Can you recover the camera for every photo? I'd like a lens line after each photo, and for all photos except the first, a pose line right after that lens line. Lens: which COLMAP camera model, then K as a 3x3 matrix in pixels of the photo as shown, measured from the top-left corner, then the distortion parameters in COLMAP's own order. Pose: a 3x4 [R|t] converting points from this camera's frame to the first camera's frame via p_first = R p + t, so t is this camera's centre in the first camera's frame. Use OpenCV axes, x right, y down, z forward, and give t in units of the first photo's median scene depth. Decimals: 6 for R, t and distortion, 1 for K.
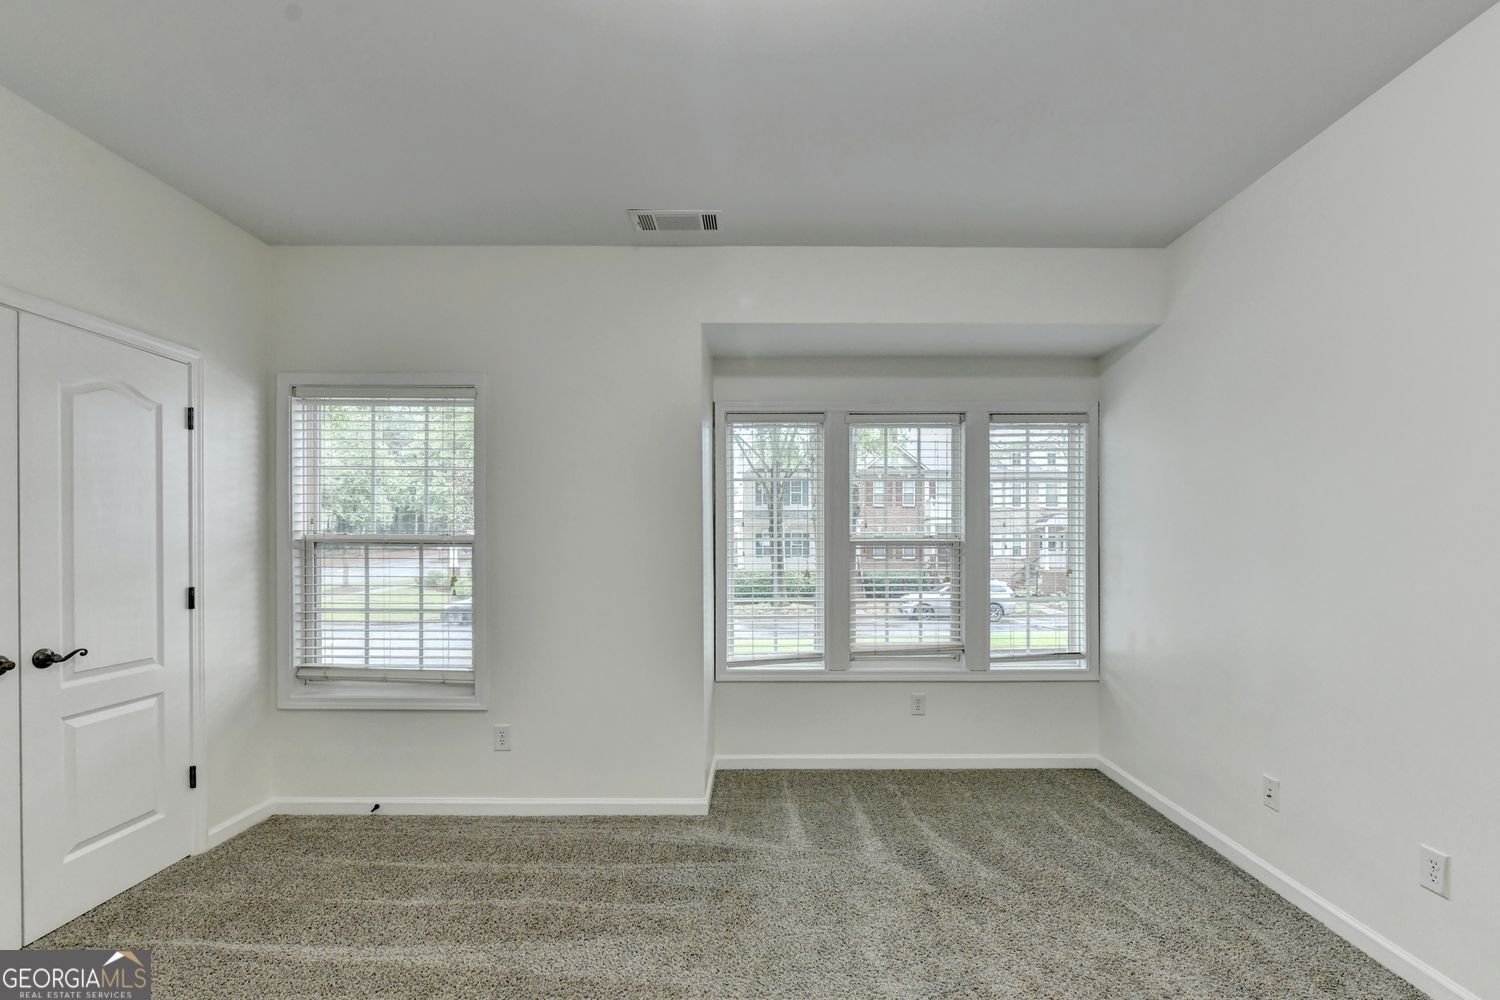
lens RADIAL K [[624.1, 0, 763.9], [0, 624.1, 540.6], [0, 0, 1]] dist [-0.006926, -0.001180]
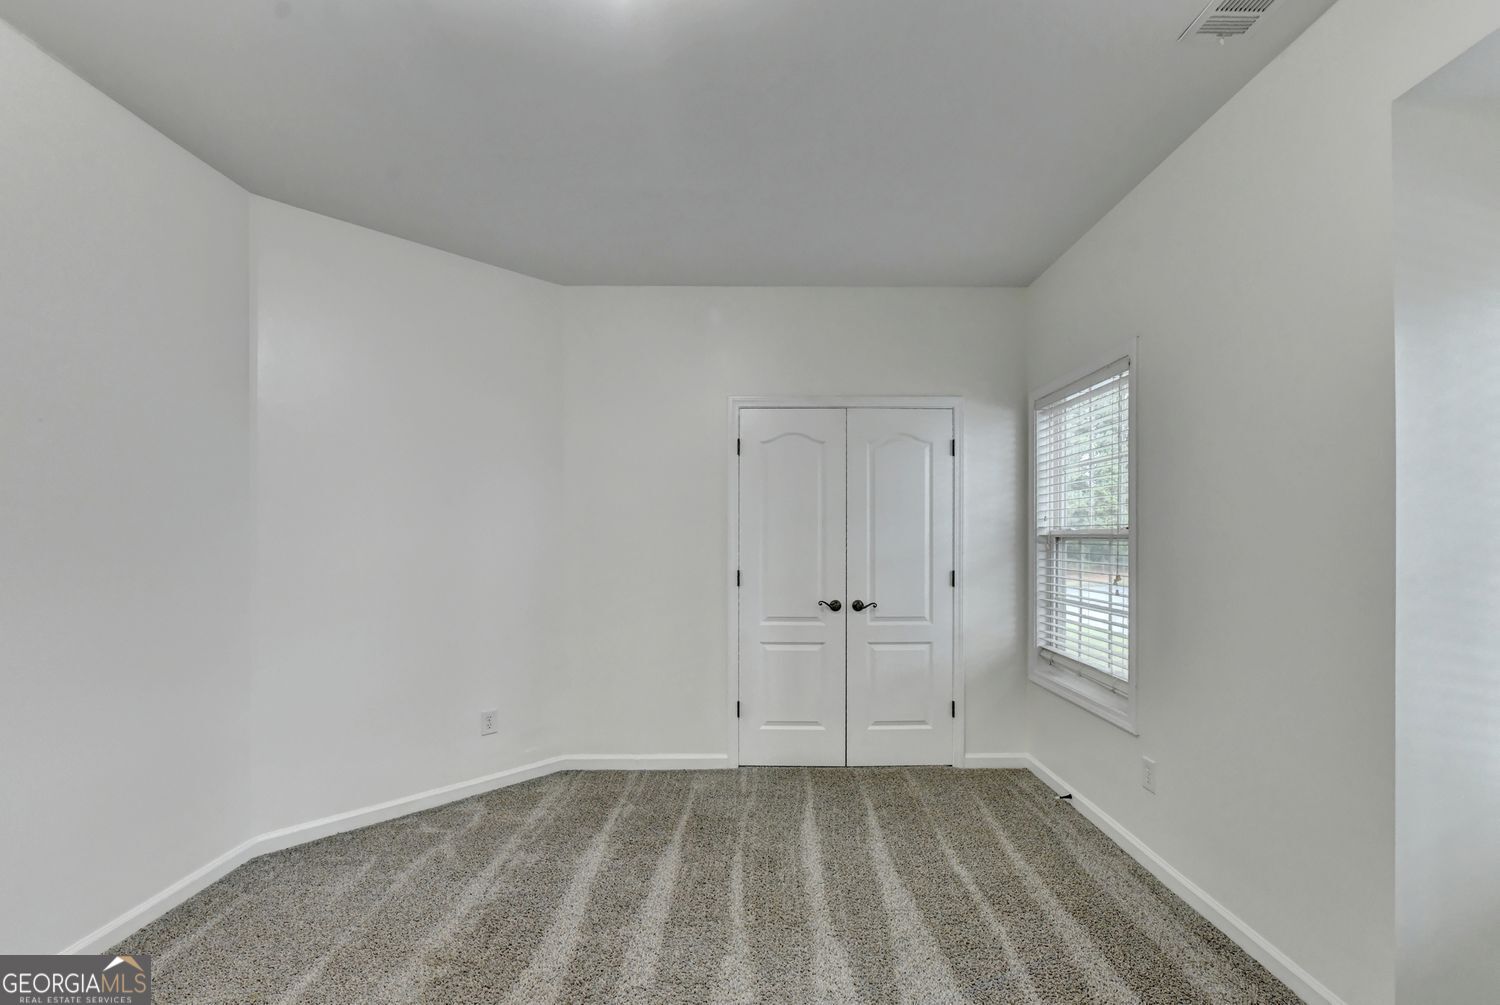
lens RADIAL K [[624.1, 0, 764.0], [0, 624.1, 540.5], [0, 0, 1]] dist [-0.006926, -0.001180]
pose [[0.014121, -0.004393, -0.999891, 0.392135], [0.003986, 0.999983, -0.004337, 0.010918], [0.999892, -0.003924, 0.014139, 0.486748]]
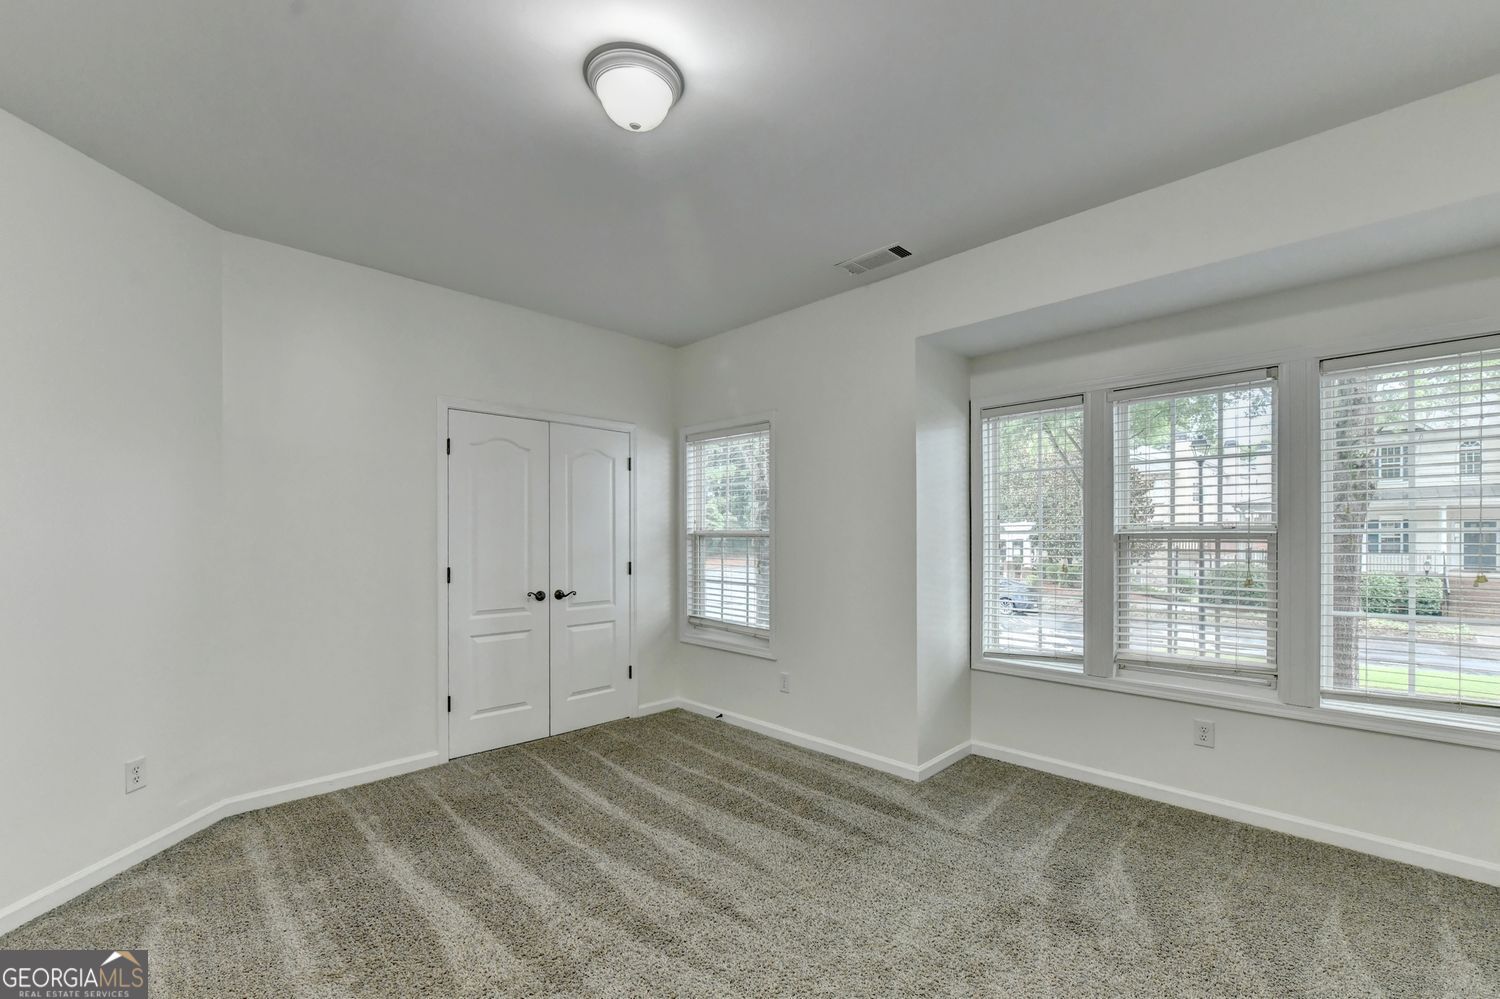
lens RADIAL K [[624.1, 0, 767.6], [0, 624.1, 529.9], [0, 0, 1]] dist [-0.006926, -0.001180]
pose [[0.713217, -0.007448, -0.700904, 0.492162], [0.003933, 0.999970, -0.006624, -0.000396], [0.700932, 0.001968, 0.713225, 0.025108]]
